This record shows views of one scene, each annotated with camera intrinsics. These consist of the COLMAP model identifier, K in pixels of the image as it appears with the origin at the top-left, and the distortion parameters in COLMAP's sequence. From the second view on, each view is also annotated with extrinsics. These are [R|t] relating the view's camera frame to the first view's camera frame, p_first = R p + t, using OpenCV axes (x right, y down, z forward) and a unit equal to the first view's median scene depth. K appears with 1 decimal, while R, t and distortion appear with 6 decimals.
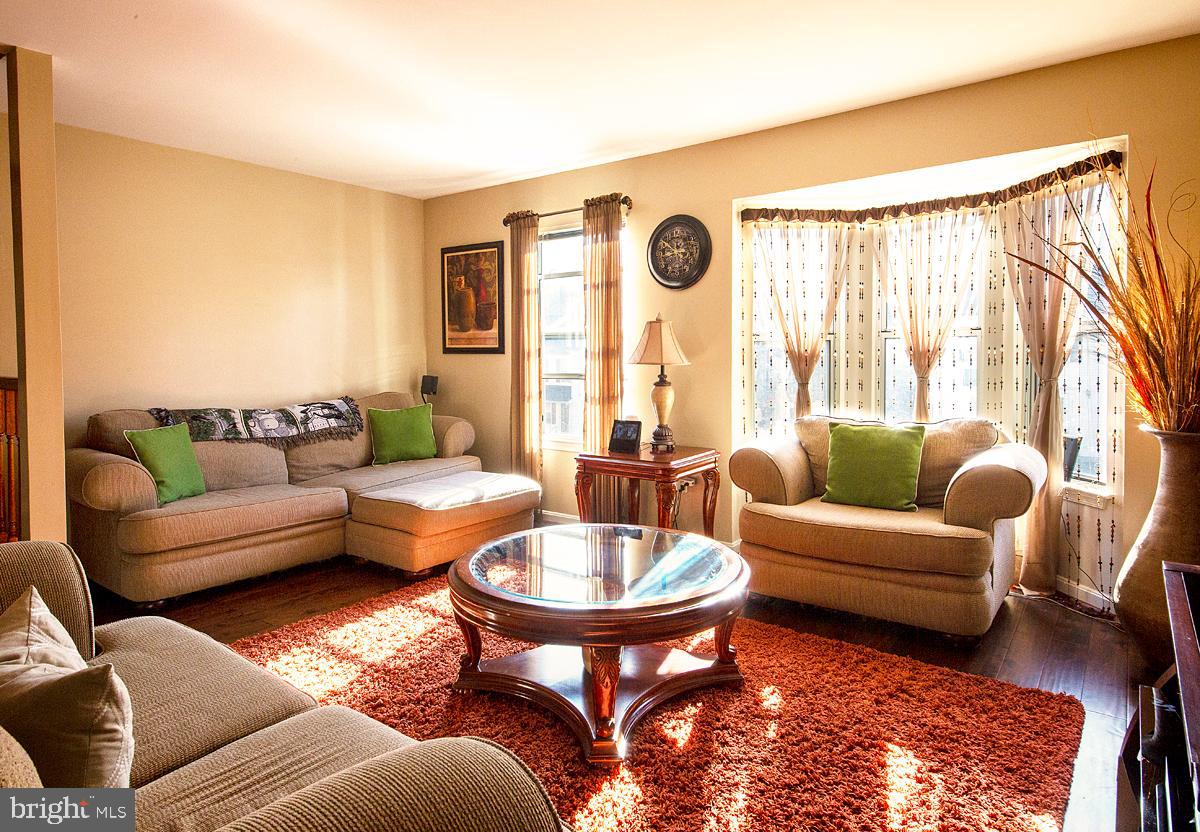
lens RADIAL K [[688.9, 0, 599.2], [0, 688.9, 363.7], [0, 0, 1]] dist [0.003359, 0.000161]
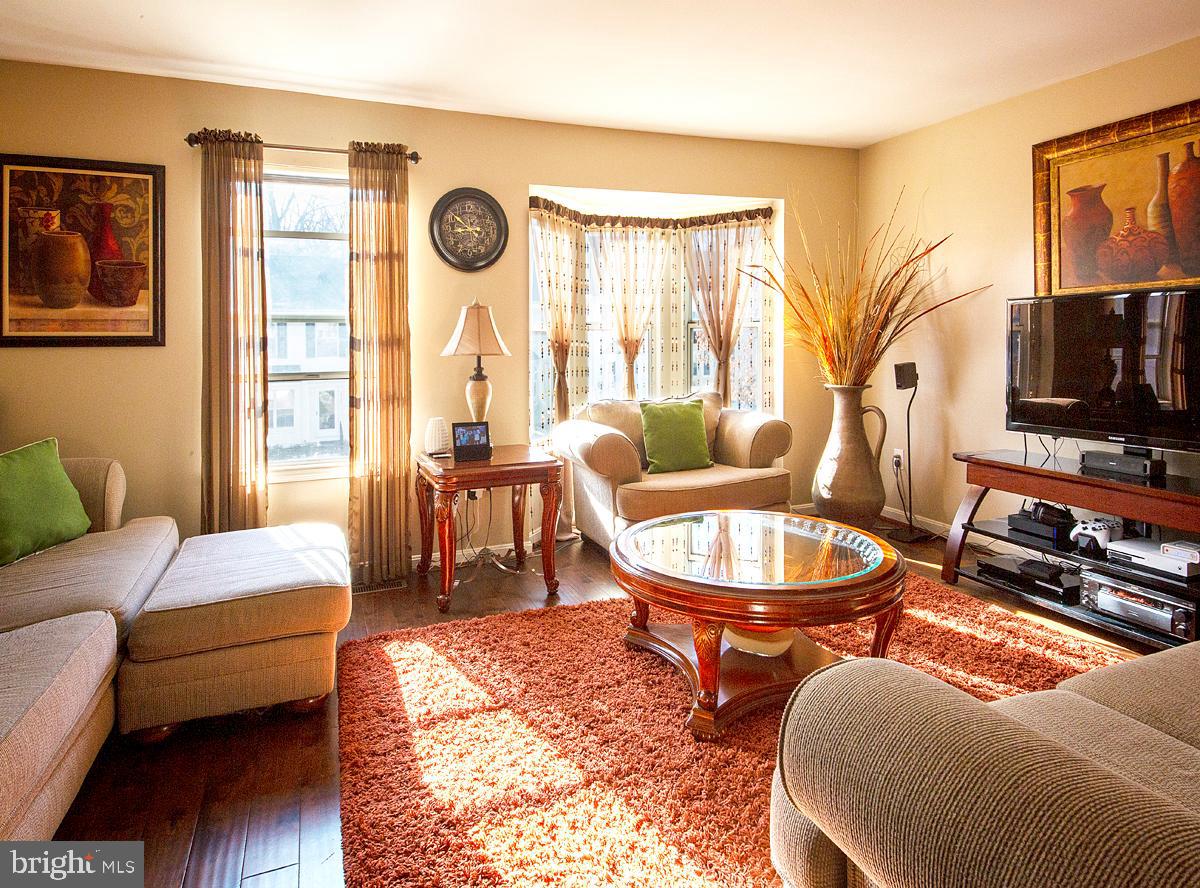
lens RADIAL K [[727.7, 0, 601.4], [0, 727.7, 339.7], [0, 0, 1]] dist [0.002608, -0.001488]
pose [[0.508121, 0.008119, 0.861247, -0.599433], [0.025765, 0.999365, -0.024621, 0.007873], [-0.860900, 0.034701, 0.507589, 0.377854]]
